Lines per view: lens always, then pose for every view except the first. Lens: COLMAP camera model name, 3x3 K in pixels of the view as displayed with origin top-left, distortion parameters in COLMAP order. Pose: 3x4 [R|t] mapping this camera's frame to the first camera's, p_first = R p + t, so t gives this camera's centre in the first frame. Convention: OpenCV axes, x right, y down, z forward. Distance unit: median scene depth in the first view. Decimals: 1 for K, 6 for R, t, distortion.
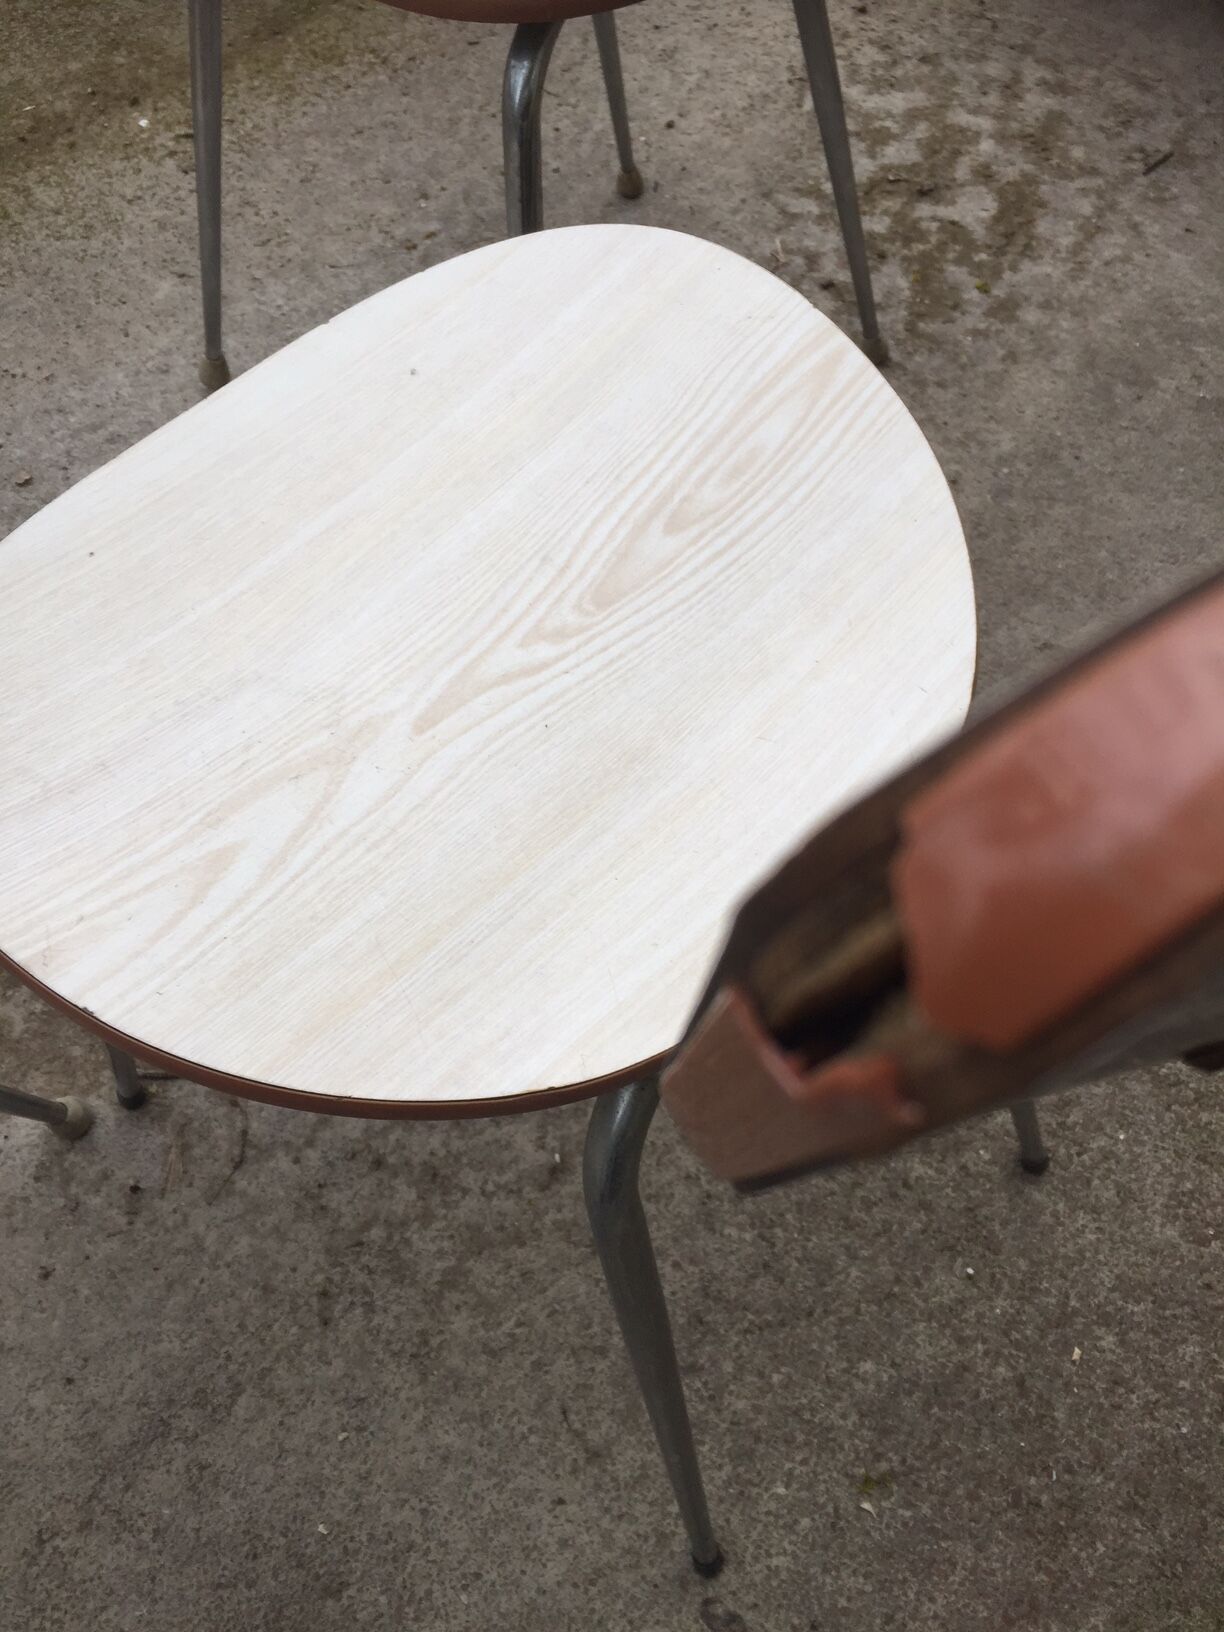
lens RADIAL K [[1409.3, 0, 611.6], [0, 1409.3, 822.5], [0, 0, 1]] dist [0.093573, -0.129523]
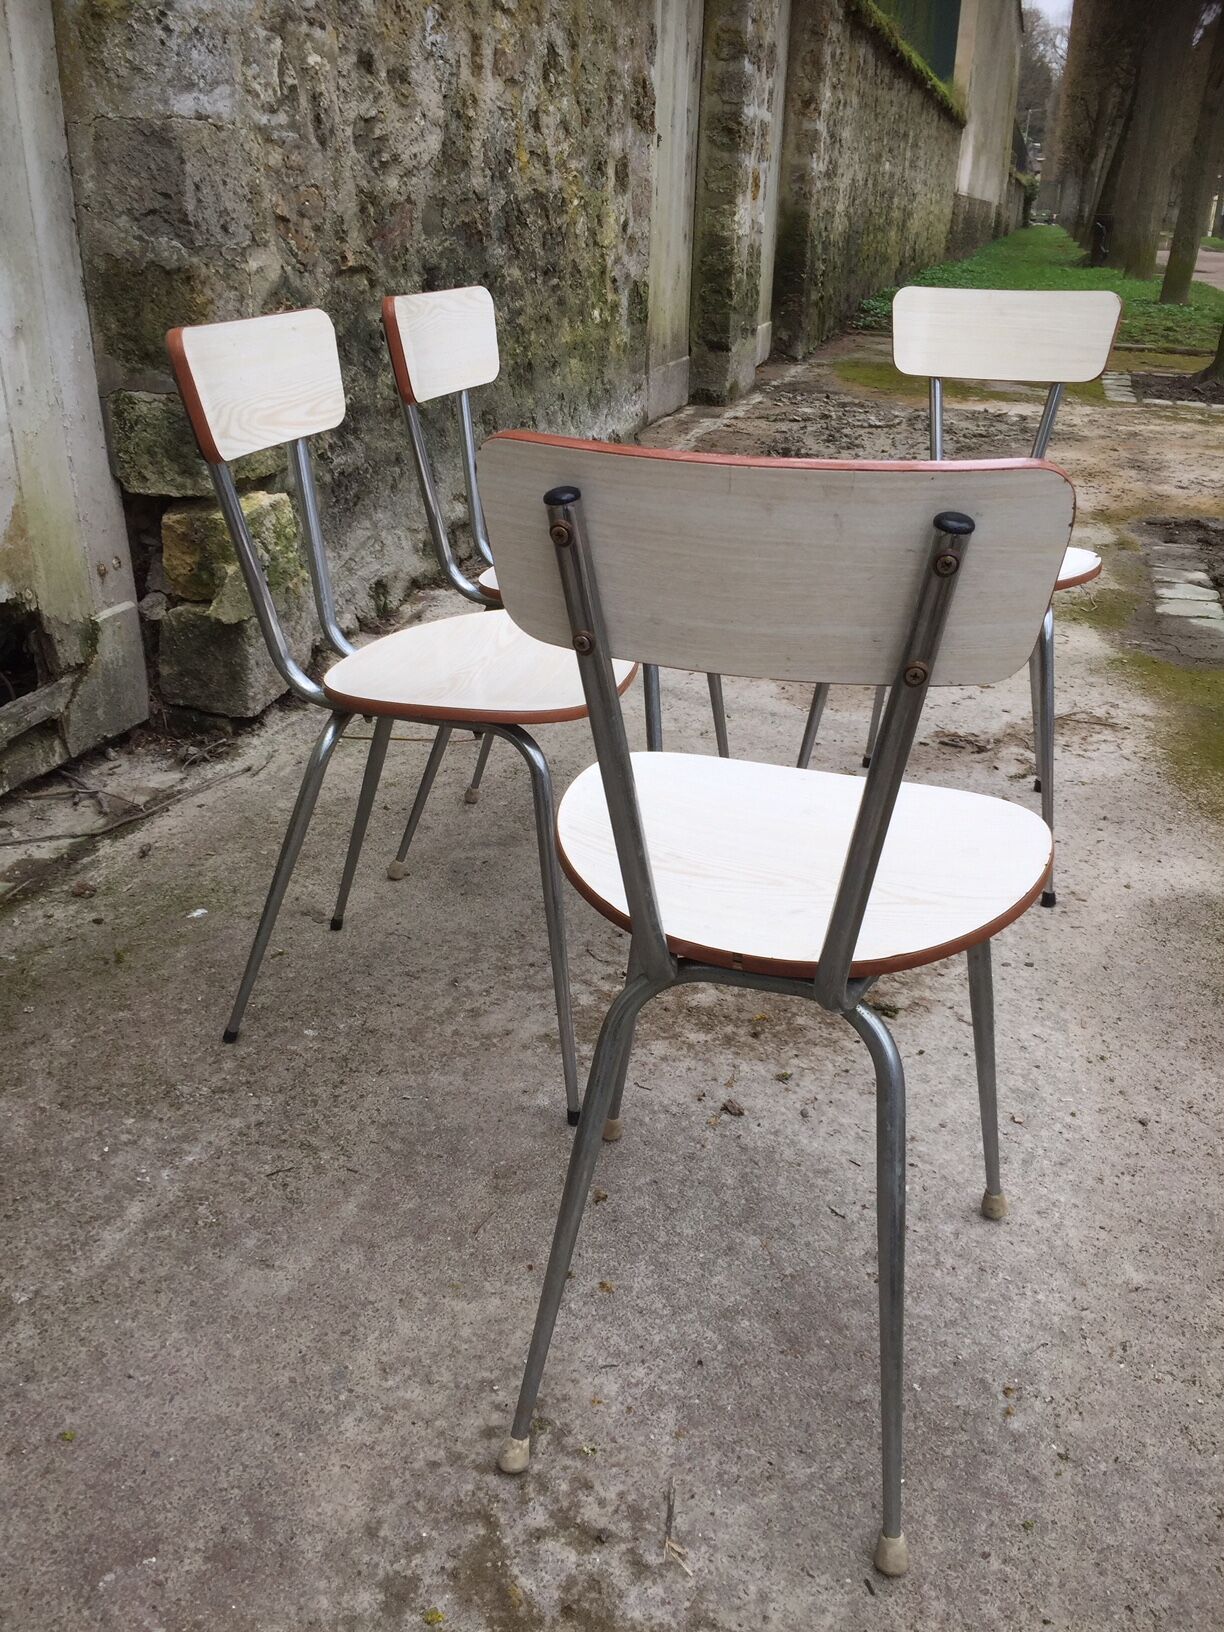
lens RADIAL K [[1409.3, 0, 611.6], [0, 1409.3, 822.5], [0, 0, 1]] dist [0.093573, -0.129523]
pose [[-0.871767, 0.172297, -0.458624, 0.693169], [-0.439687, 0.137756, 0.887524, -1.780900], [0.216096, 0.975365, -0.044334, 0.927316]]
